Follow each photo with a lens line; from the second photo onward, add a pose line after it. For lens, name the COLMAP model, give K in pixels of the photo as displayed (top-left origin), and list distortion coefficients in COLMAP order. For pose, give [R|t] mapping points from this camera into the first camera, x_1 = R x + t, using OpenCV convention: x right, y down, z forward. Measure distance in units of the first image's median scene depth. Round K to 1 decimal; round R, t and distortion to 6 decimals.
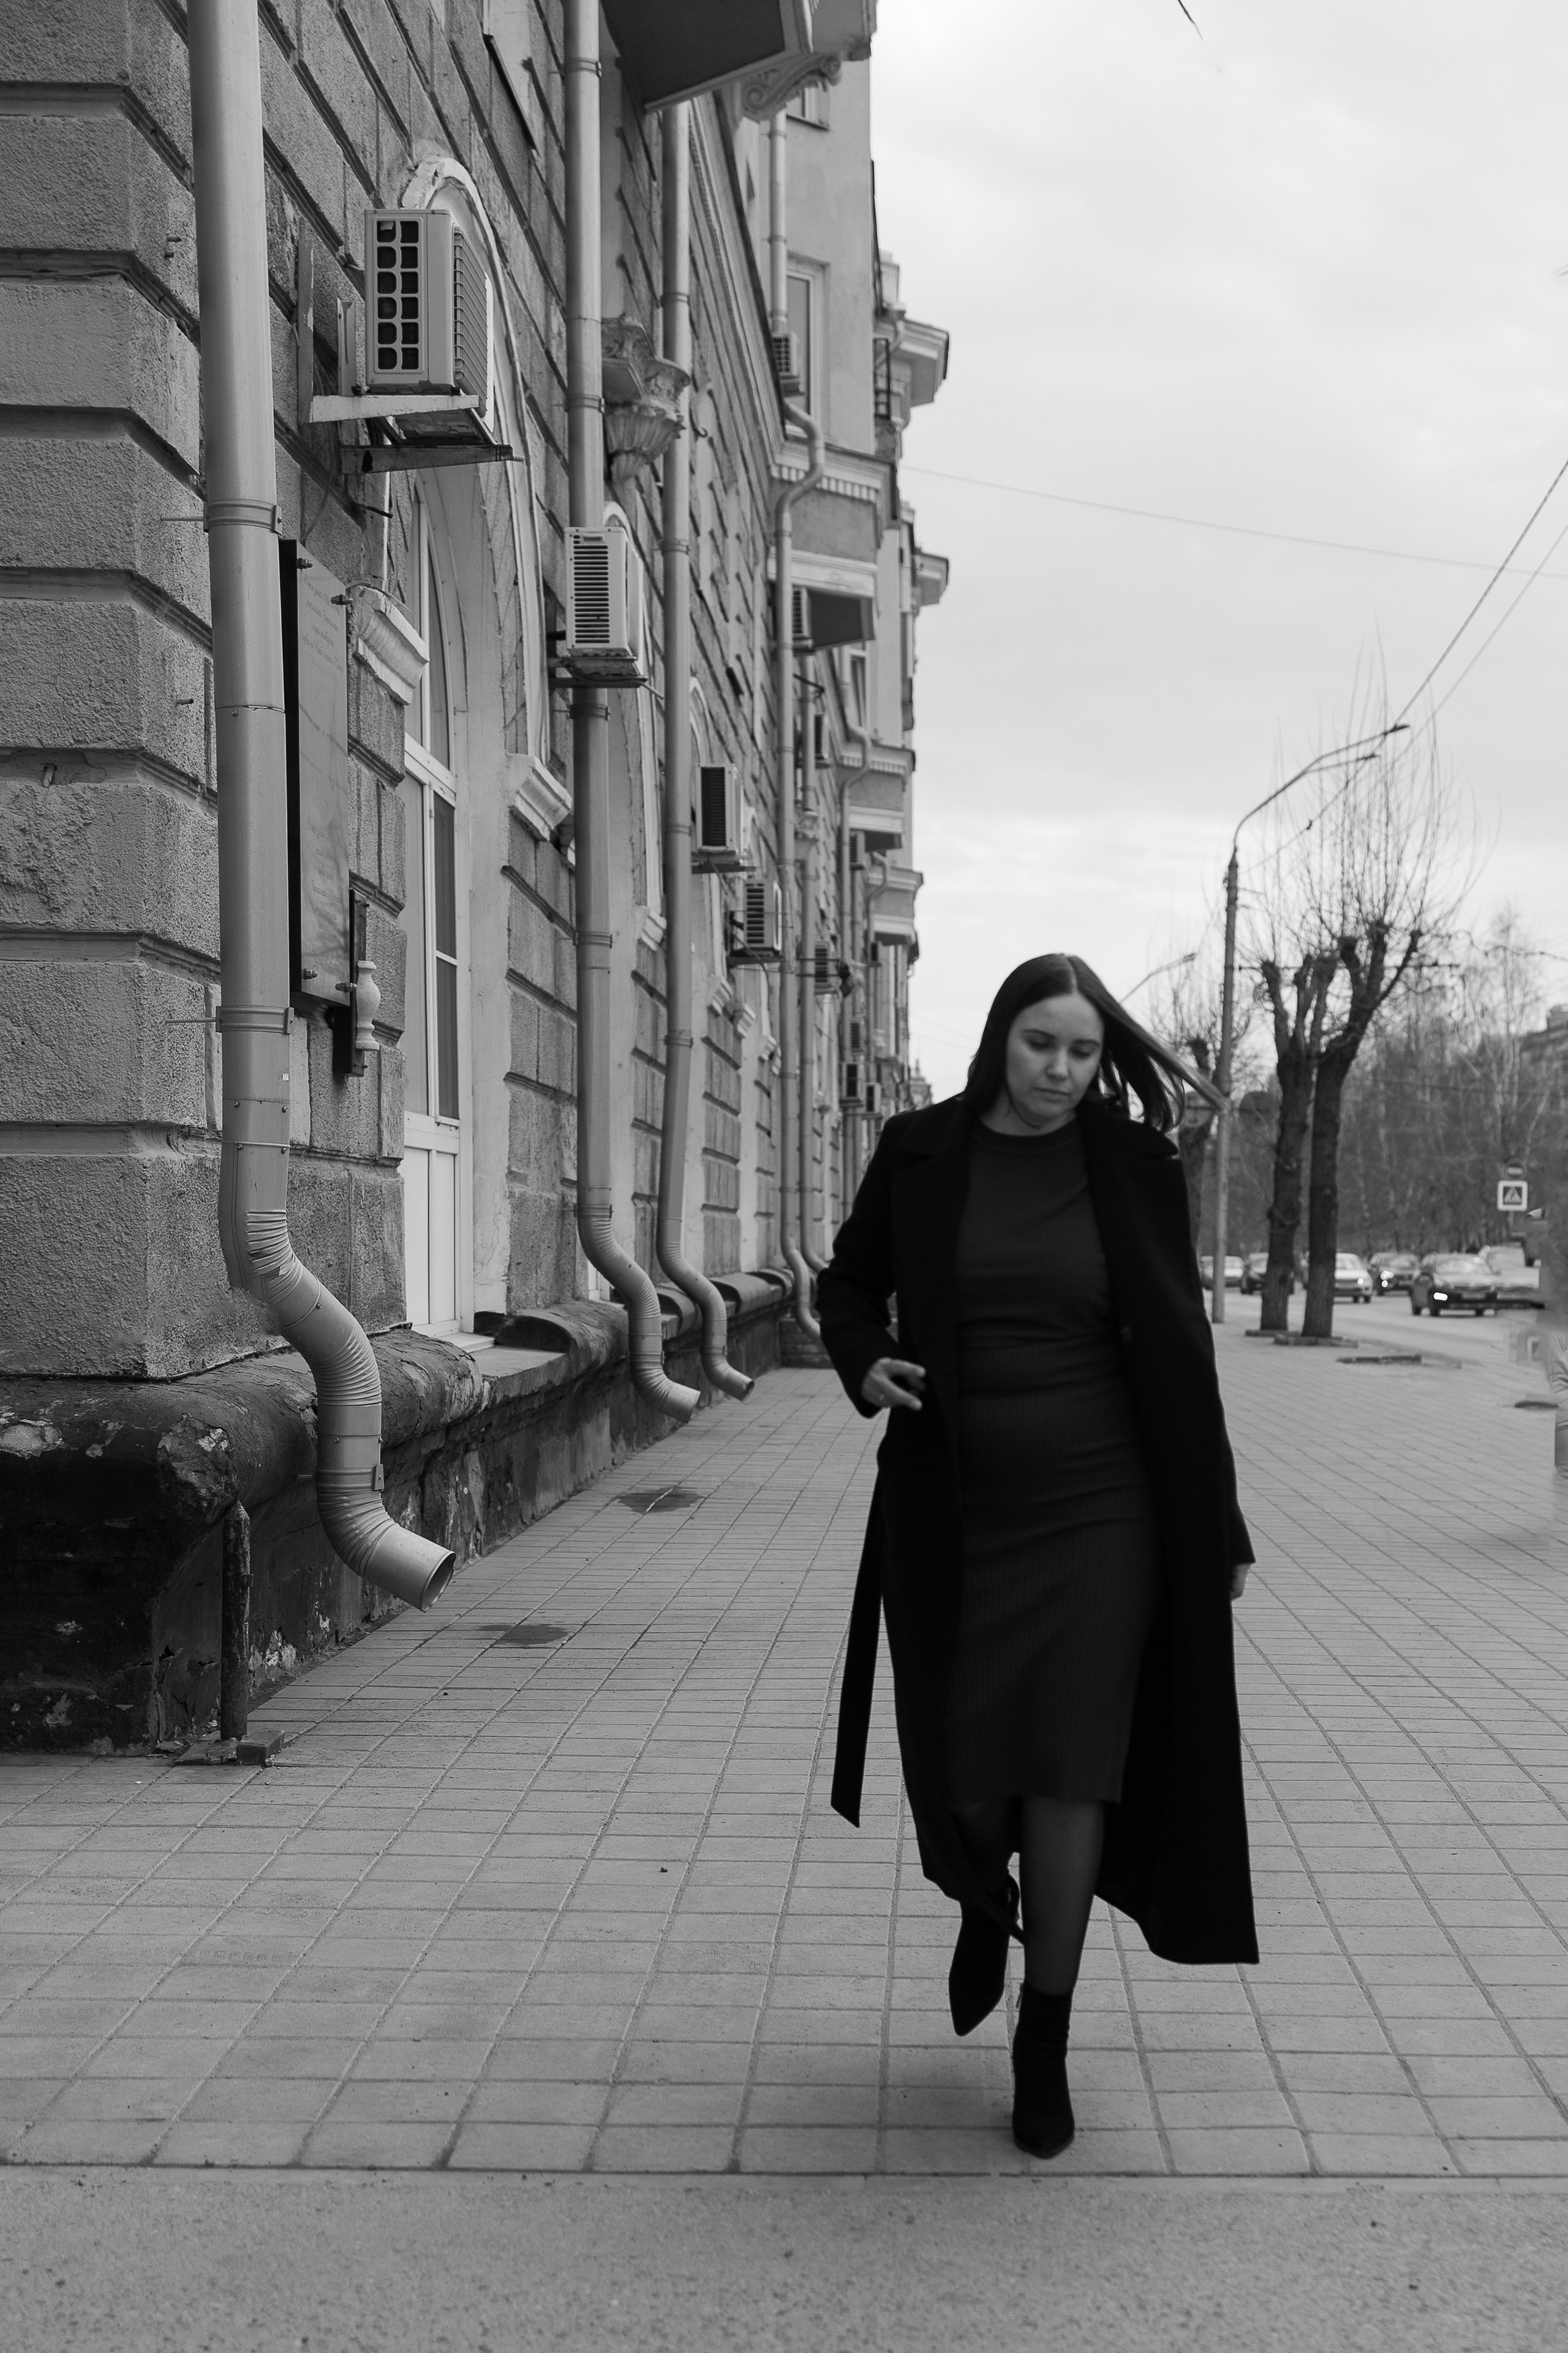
lens RADIAL K [[2684.0, 0, 956.6], [0, 2684.0, 1157.5], [0, 0, 1]] dist [0.042114, 0.000000]
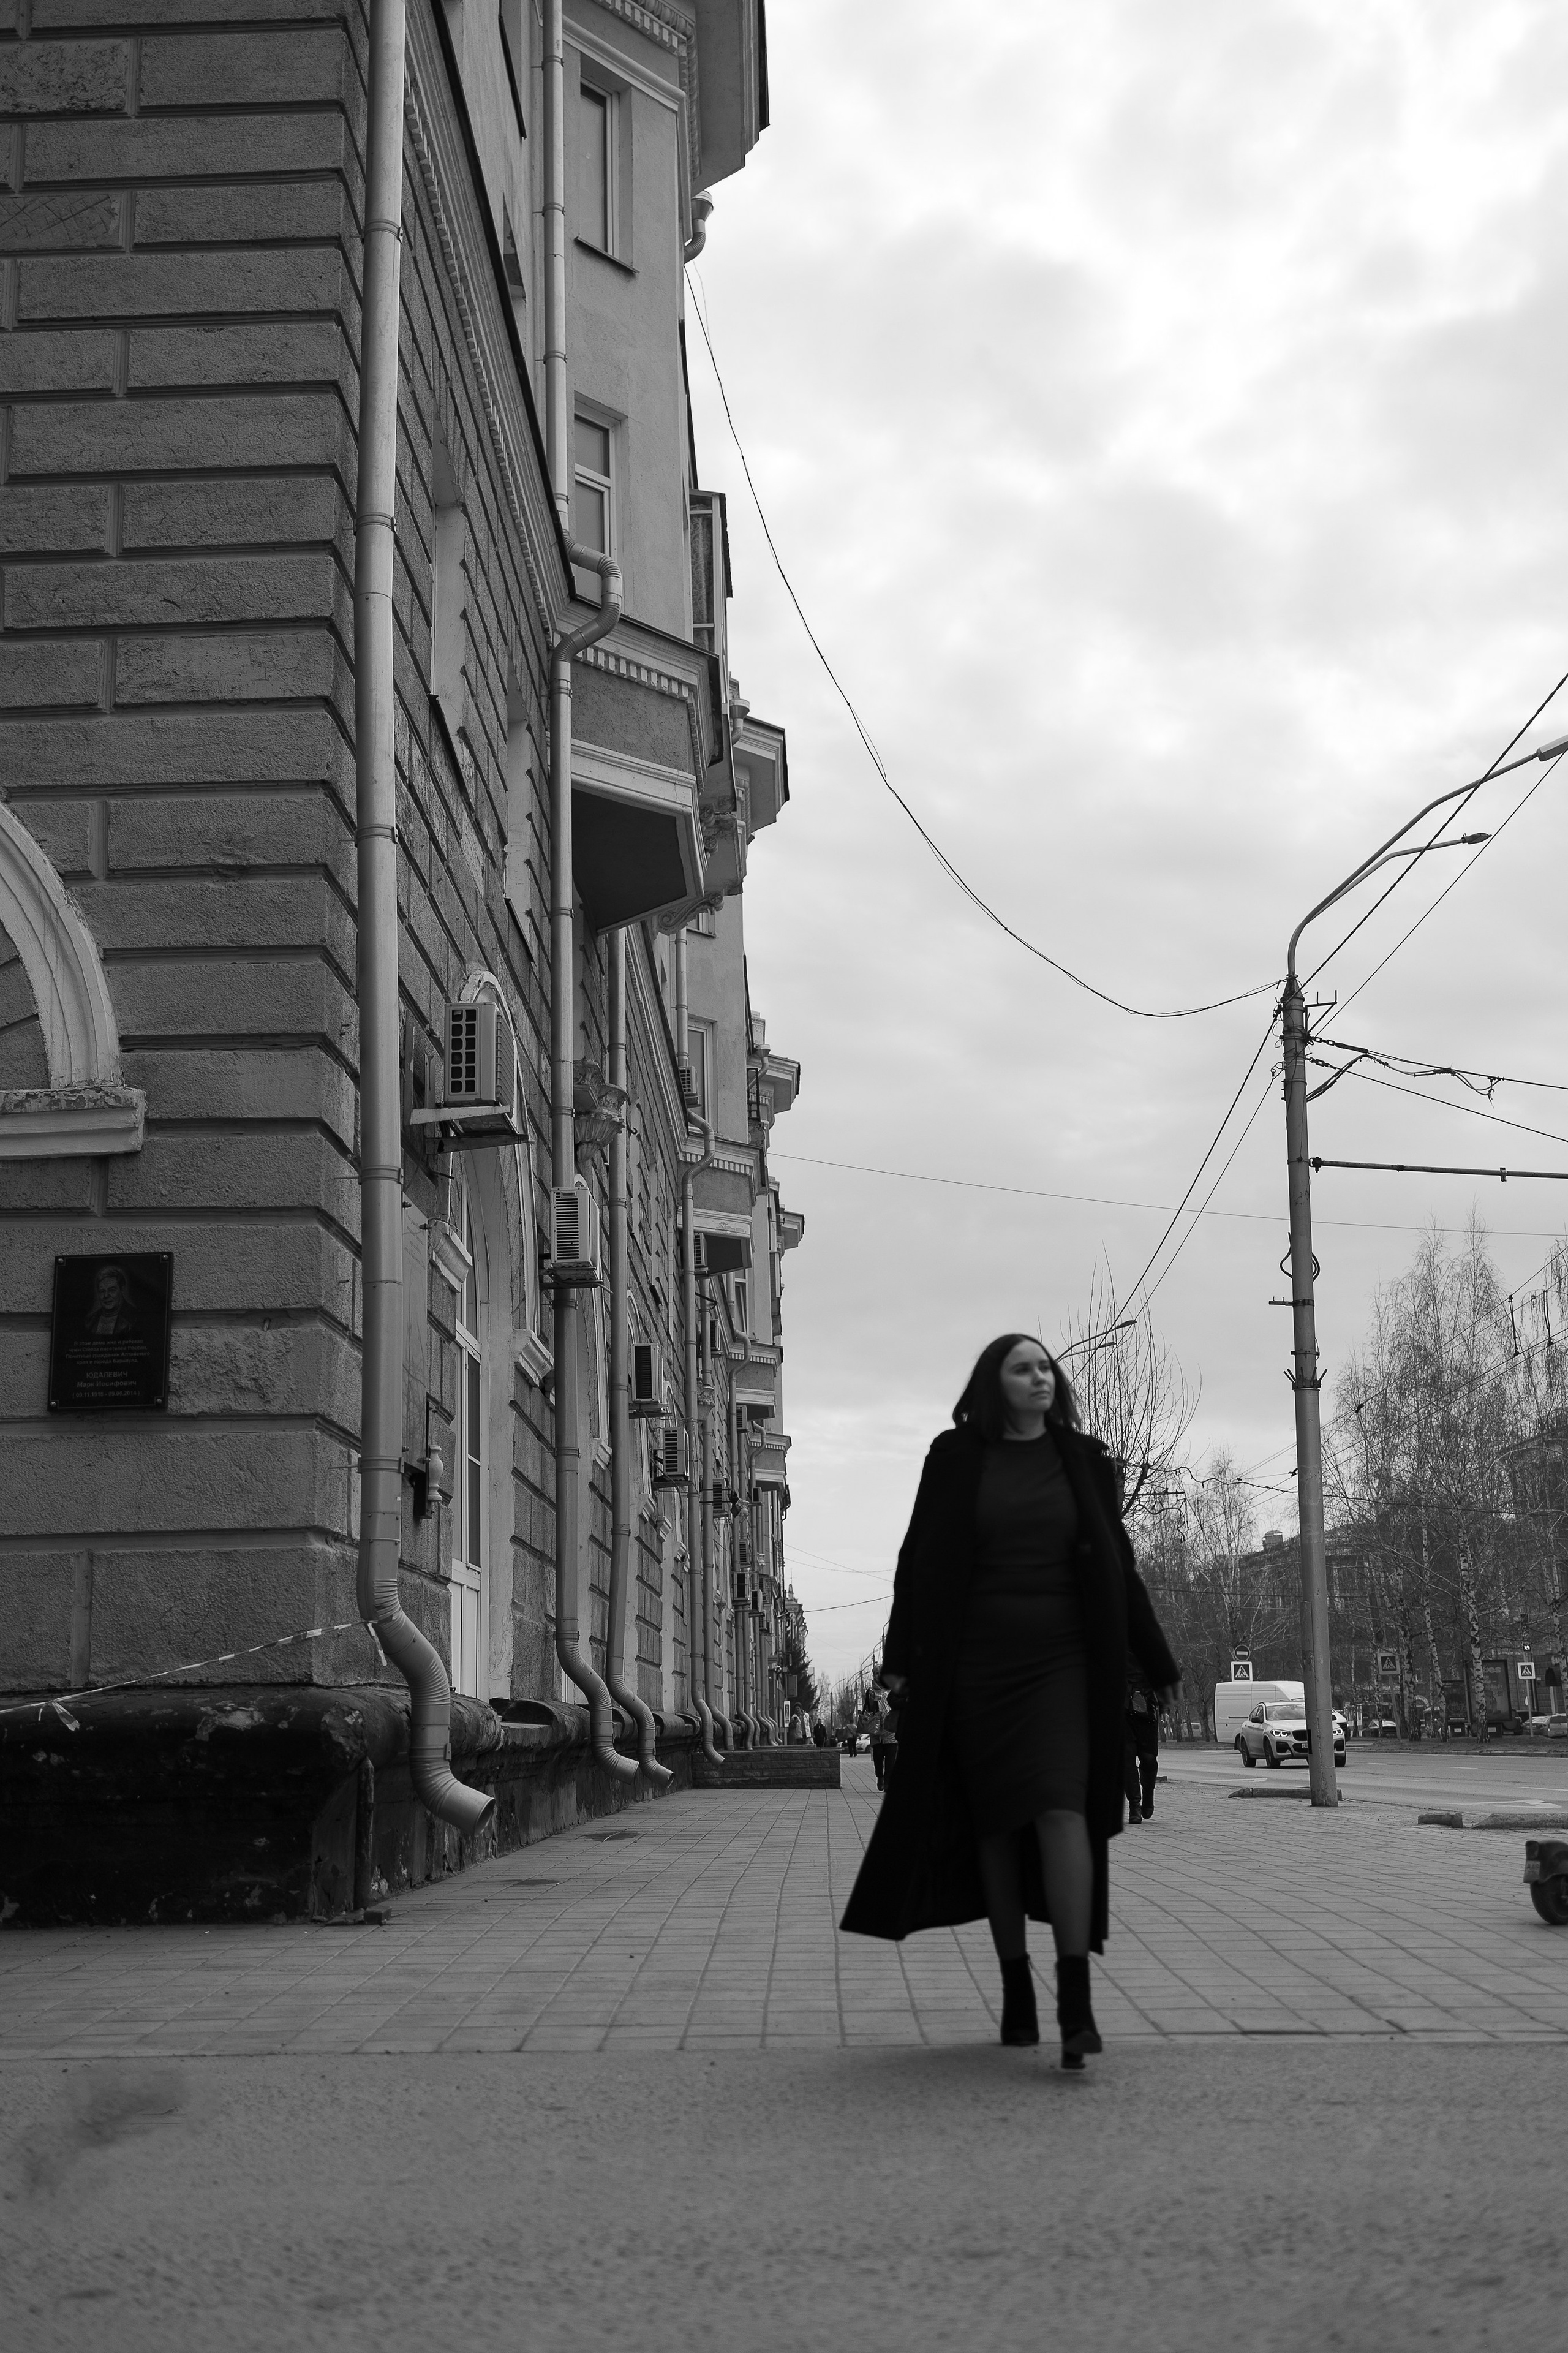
lens RADIAL K [[4152.7, 0, 787.5], [0, 4152.7, 1173.2], [0, 0, 1]] dist [-0.076074, 0.000000]
pose [[0.999229, -0.028042, -0.027487, 0.060407], [0.019564, 0.962466, -0.270695, 0.425791], [0.034046, 0.269949, 0.962273, -1.358087]]
